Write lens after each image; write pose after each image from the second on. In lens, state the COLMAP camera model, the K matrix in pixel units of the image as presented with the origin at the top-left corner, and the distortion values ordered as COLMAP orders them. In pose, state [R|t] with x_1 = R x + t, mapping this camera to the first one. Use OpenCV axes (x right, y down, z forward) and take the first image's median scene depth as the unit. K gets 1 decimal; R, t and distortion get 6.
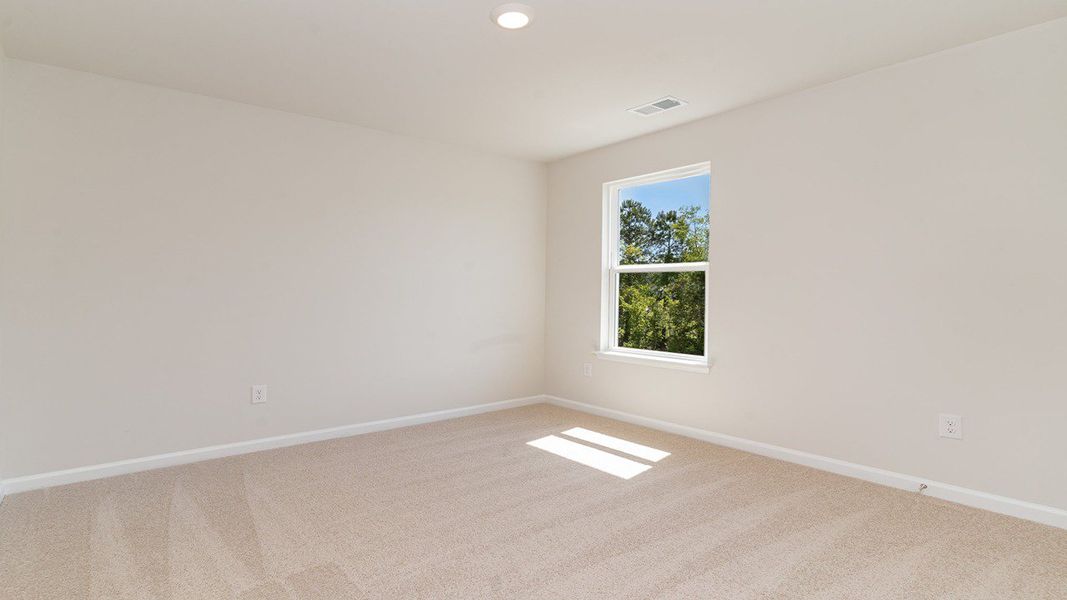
lens RADIAL K [[539.4, 0, 531.5], [0, 539.4, 277.9], [0, 0, 1]] dist [-0.000462, 0.000049]
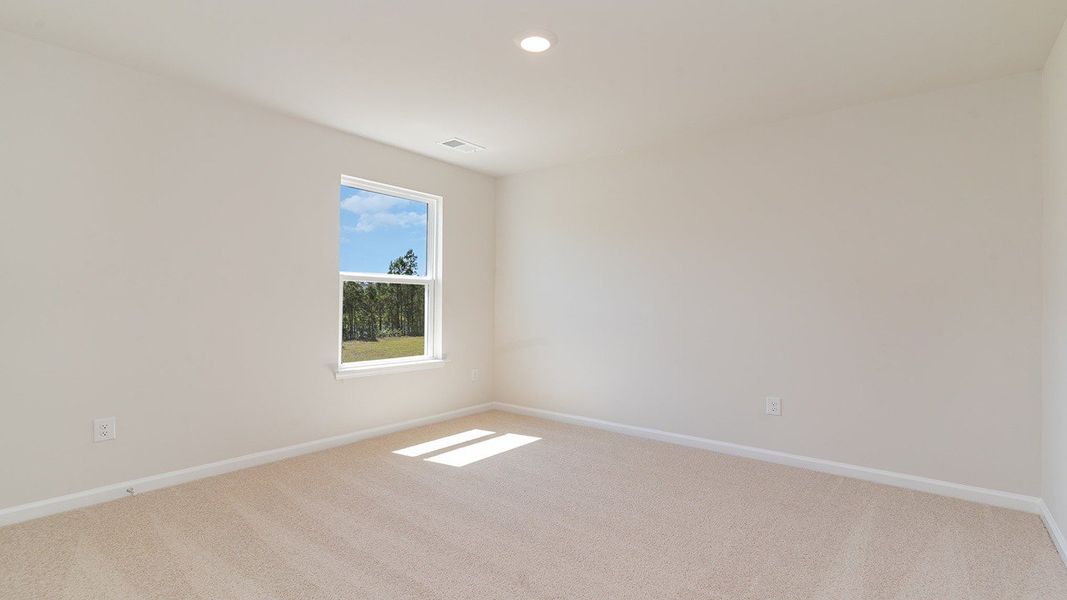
lens RADIAL K [[519.4, 0, 525.2], [0, 519.4, 302.0], [0, 0, 1]] dist [-0.001600, 0.000121]
pose [[-0.213389, -0.002103, 0.976965, -0.863576], [-0.031377, 0.999497, -0.004701, 0.025143], [-0.976463, -0.031657, -0.213347, 1.039102]]
